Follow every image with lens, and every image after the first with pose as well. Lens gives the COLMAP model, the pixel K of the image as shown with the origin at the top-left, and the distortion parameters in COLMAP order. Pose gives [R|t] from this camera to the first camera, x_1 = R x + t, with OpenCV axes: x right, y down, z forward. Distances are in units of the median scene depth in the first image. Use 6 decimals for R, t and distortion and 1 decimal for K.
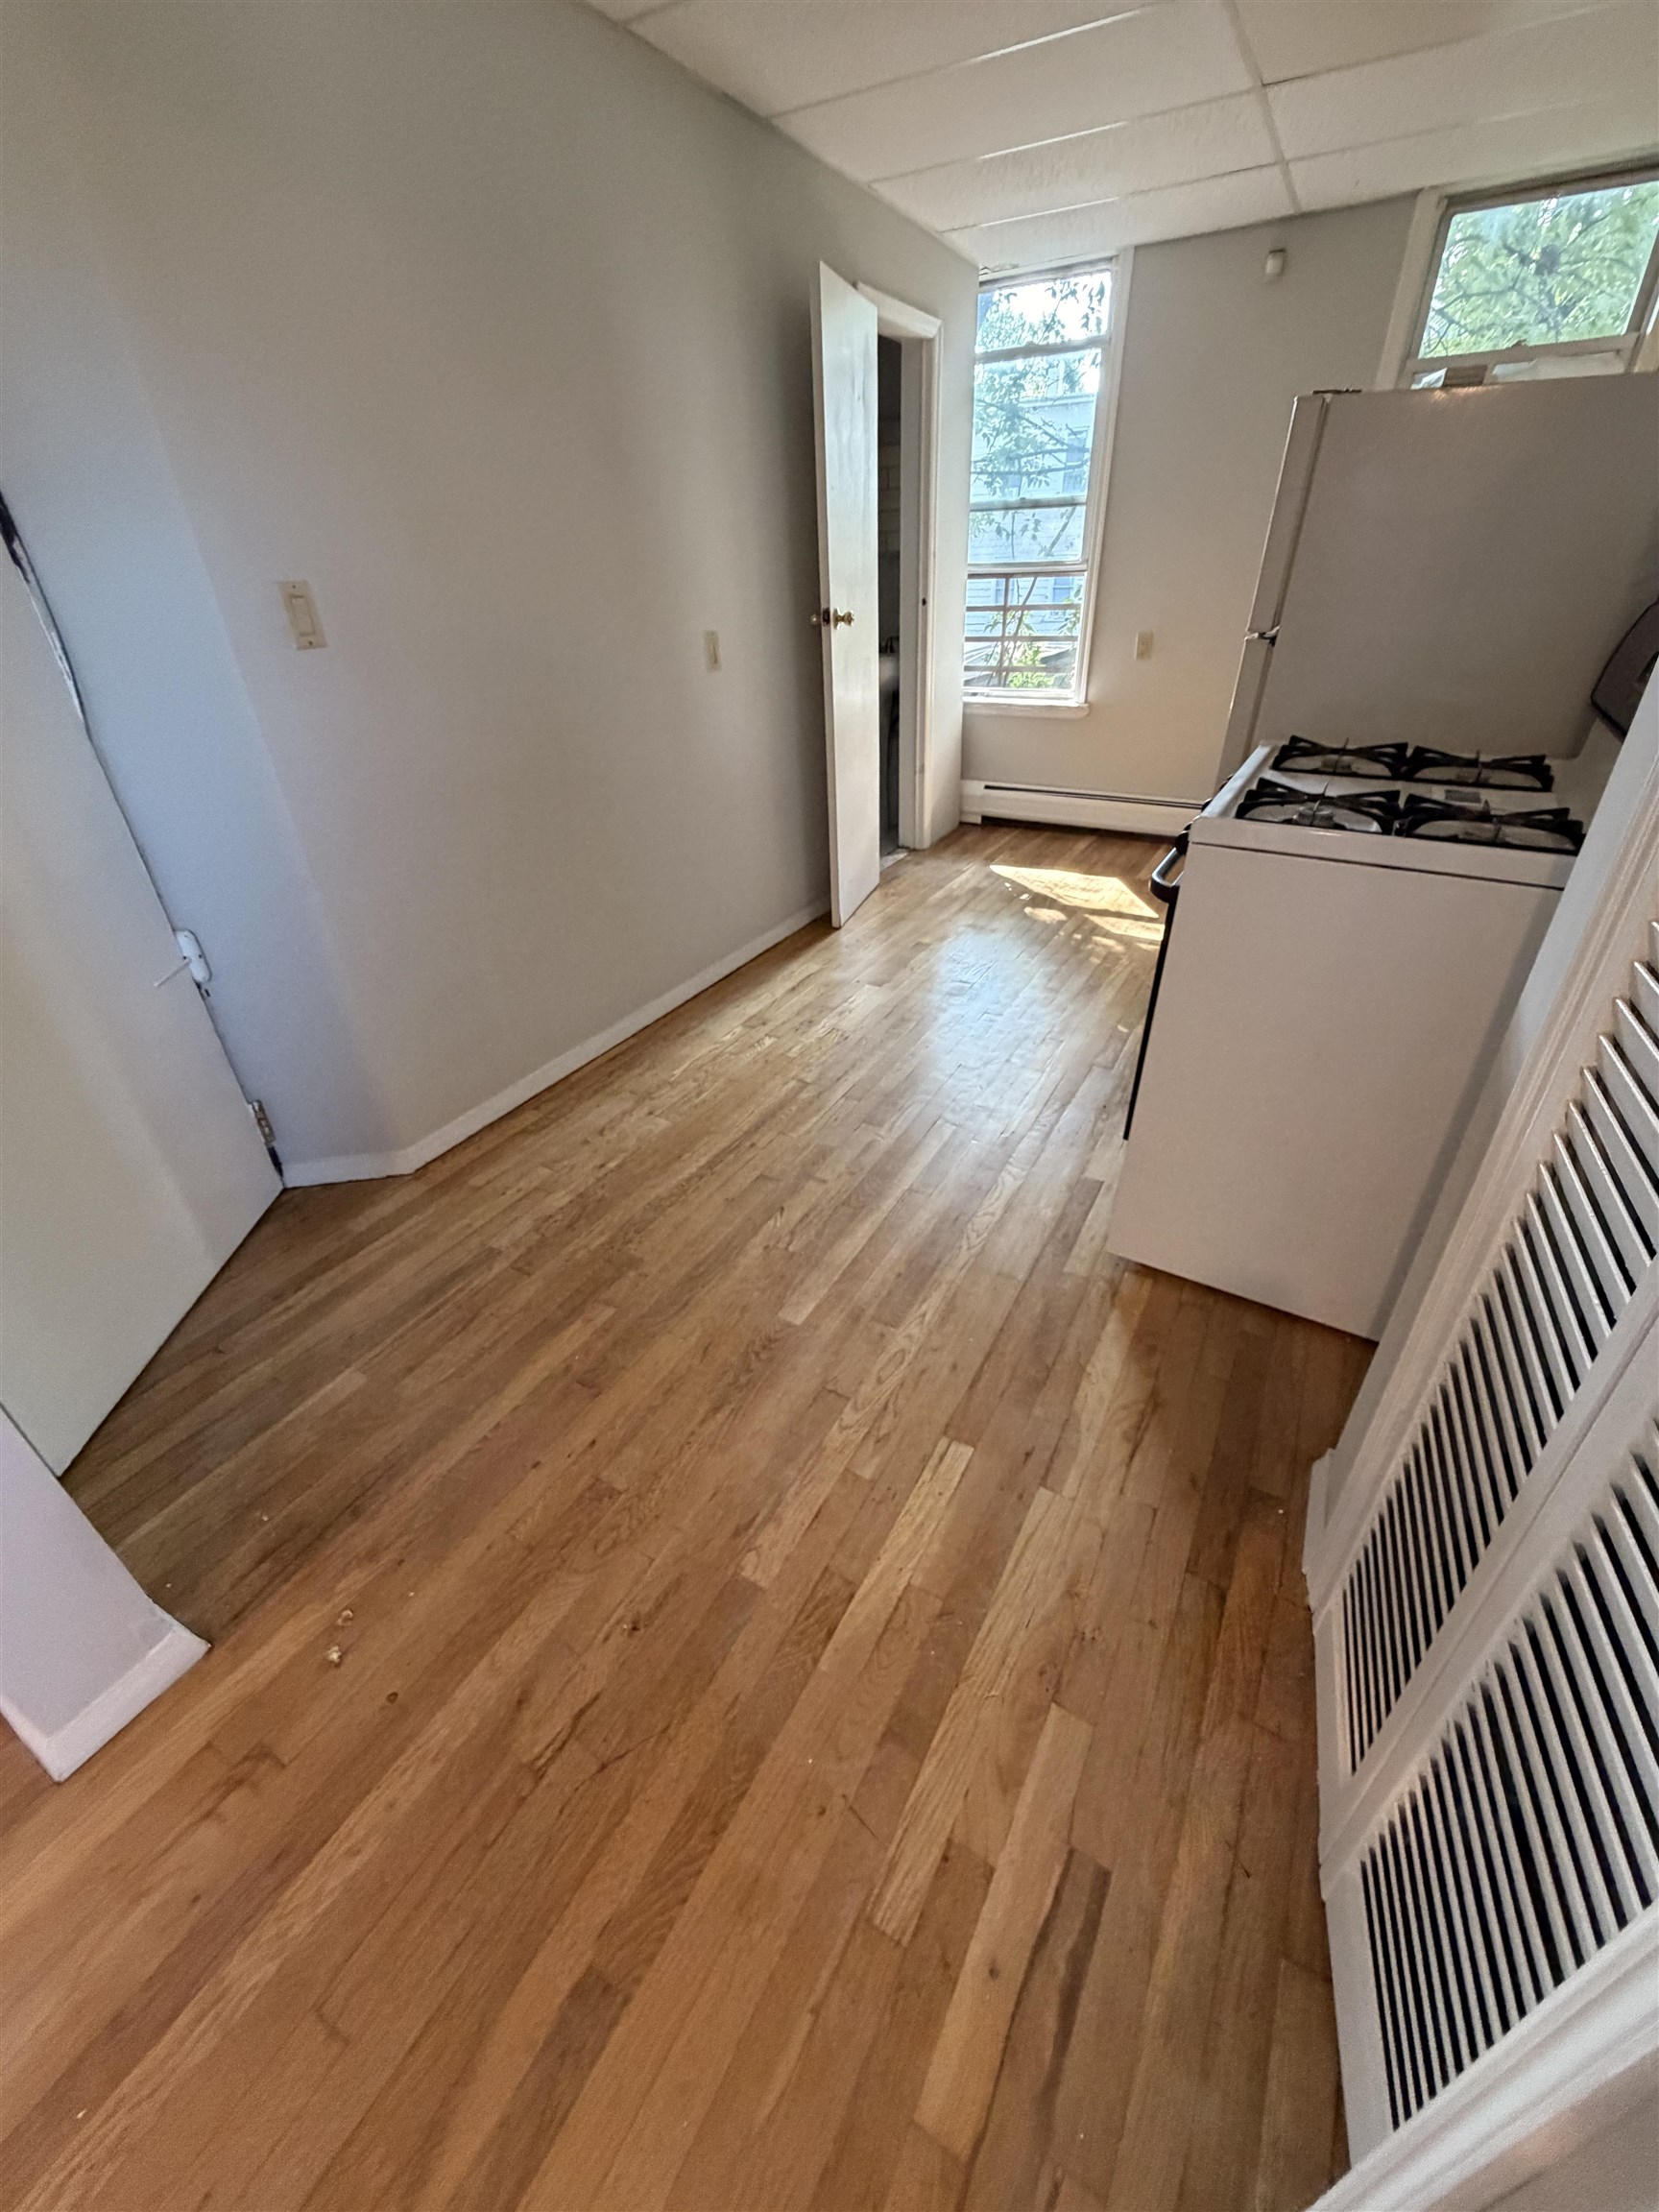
lens RADIAL K [[883.5, 0, 828.7], [0, 883.5, 1100.4], [0, 0, 1]] dist [-0.002156, 0.000292]
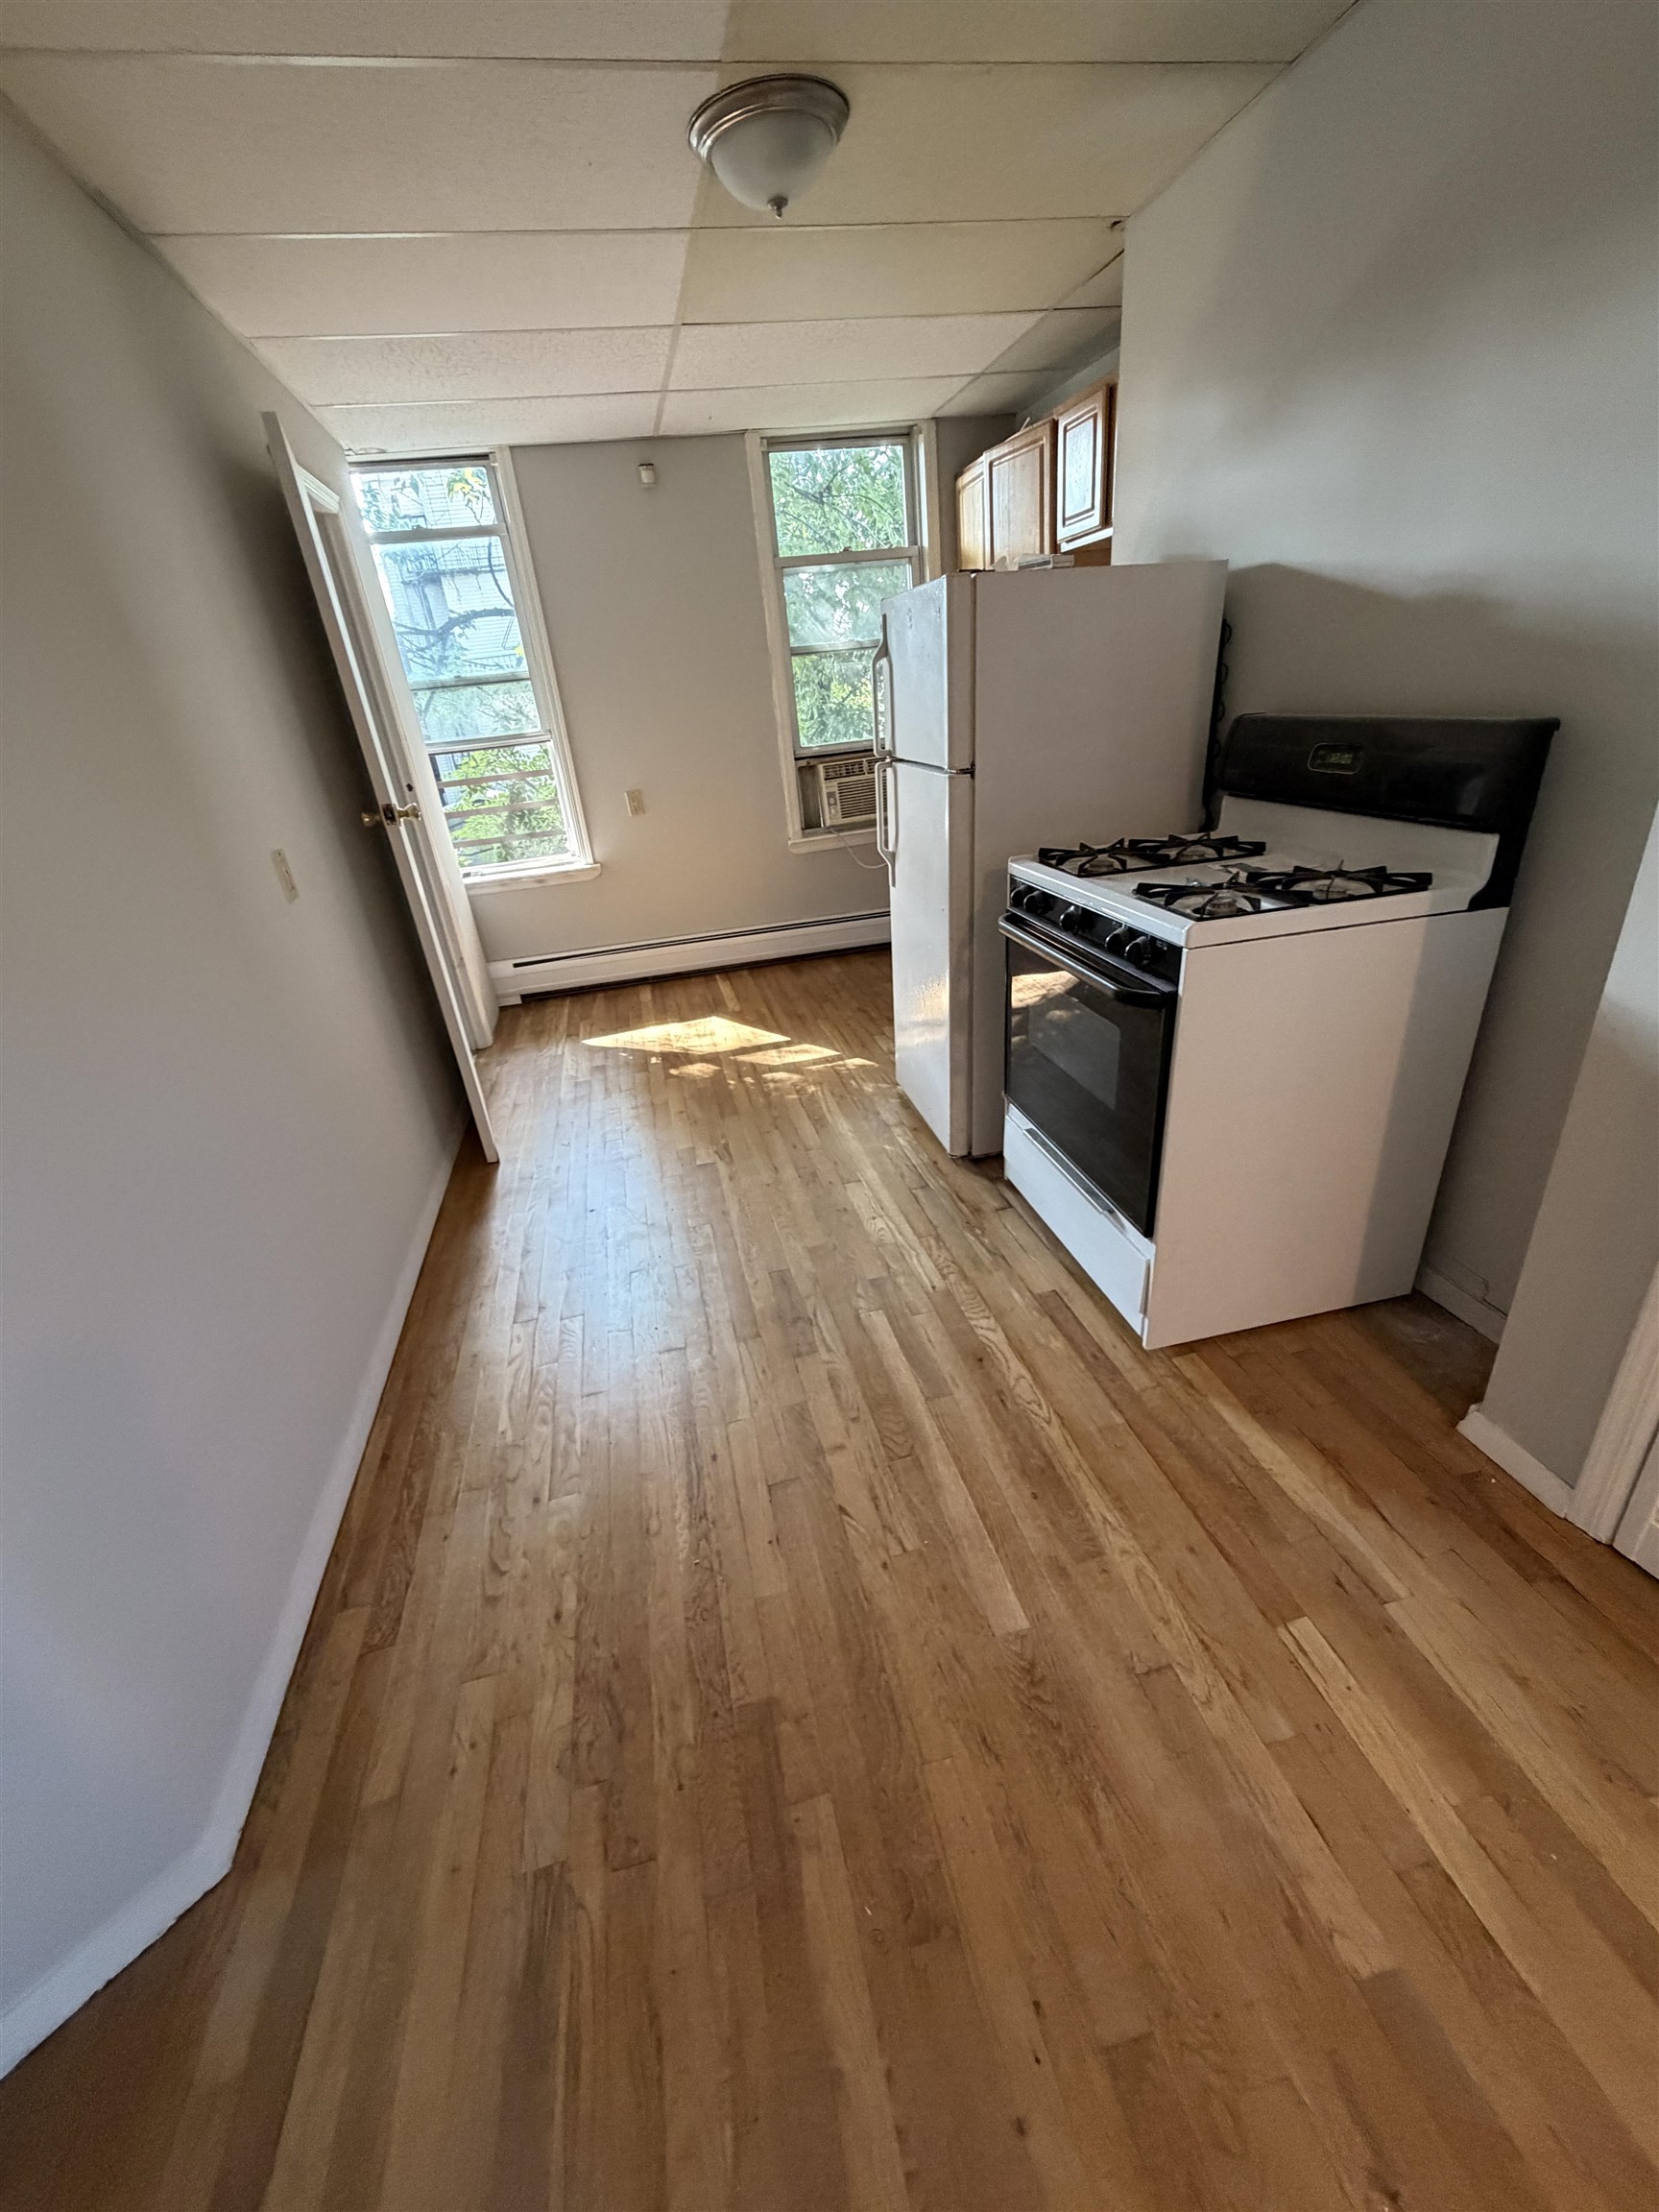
lens RADIAL K [[883.5, 0, 828.7], [0, 883.5, 1100.4], [0, 0, 1]] dist [-0.002156, 0.000292]
pose [[0.736994, -0.324146, 0.593101, -0.388662], [0.410303, 0.911877, -0.011482, -0.191470], [-0.537113, 0.251814, 0.805046, 0.284084]]
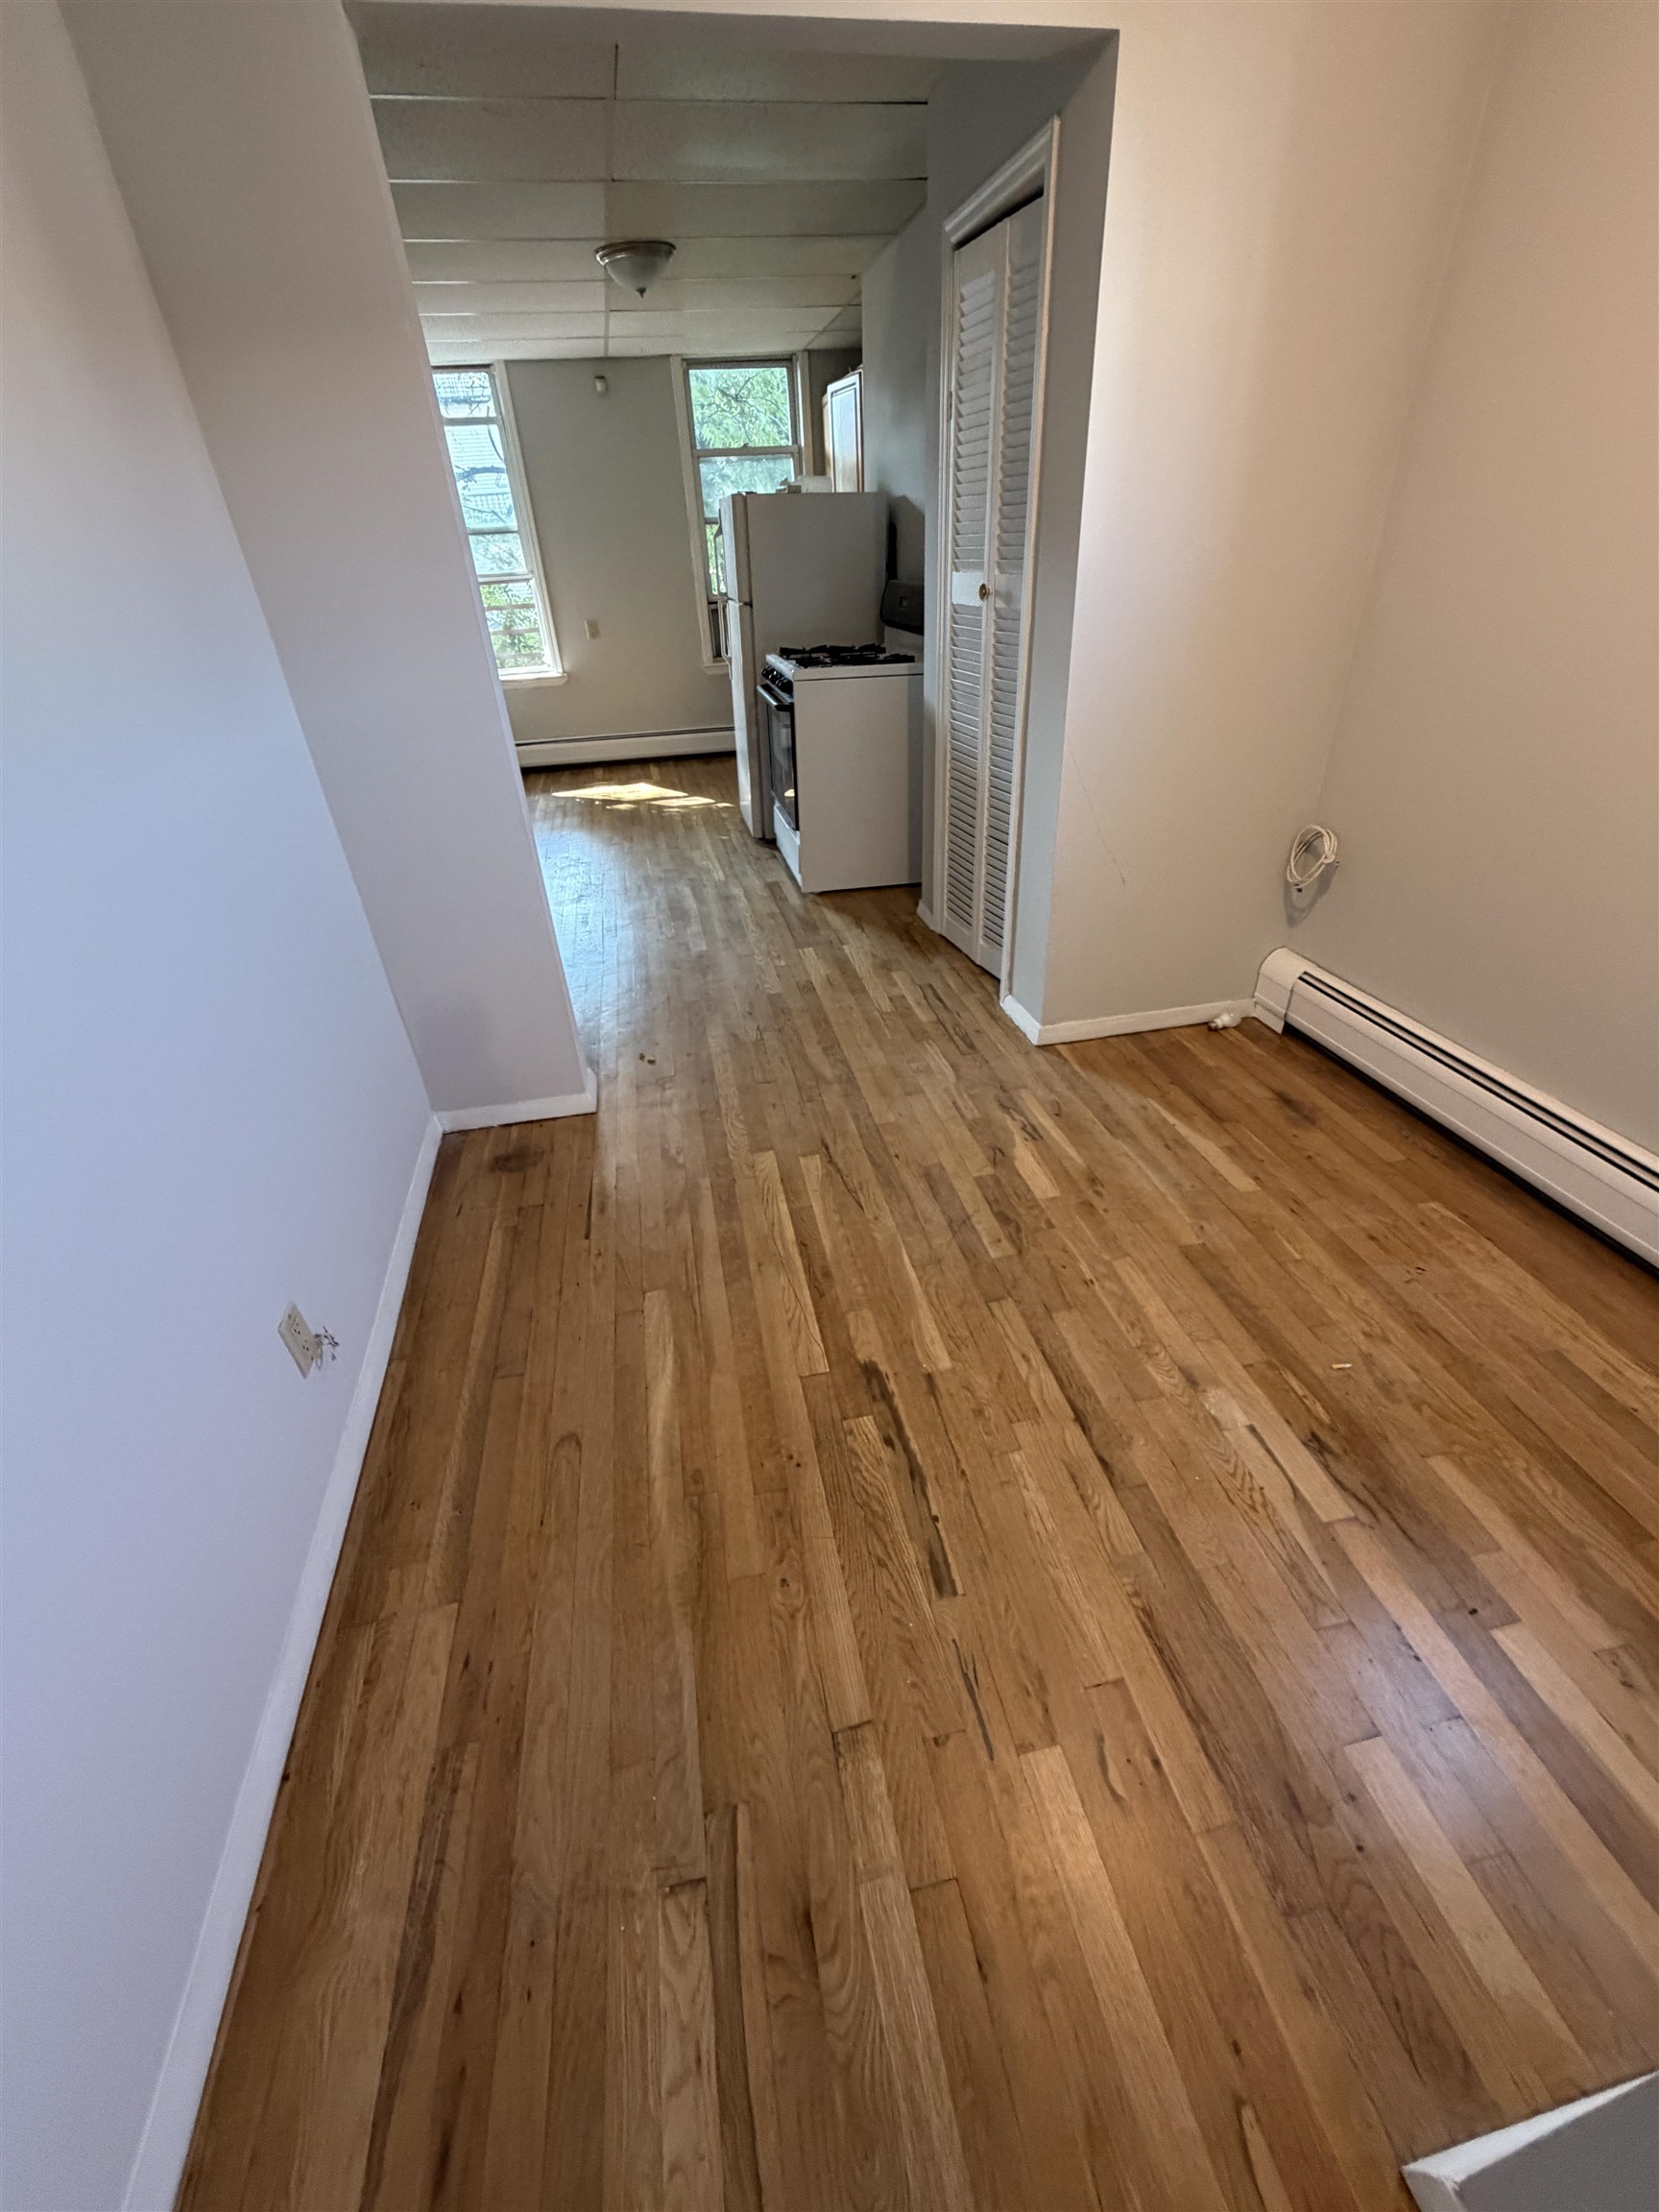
lens RADIAL K [[883.5, 0, 828.7], [0, 883.5, 1100.4], [0, 0, 1]] dist [-0.002156, 0.000292]
pose [[0.748442, -0.360794, 0.556473, -0.870859], [0.365360, 0.924573, 0.108056, 0.373043], [-0.553486, 0.122439, 0.823810, -0.627478]]
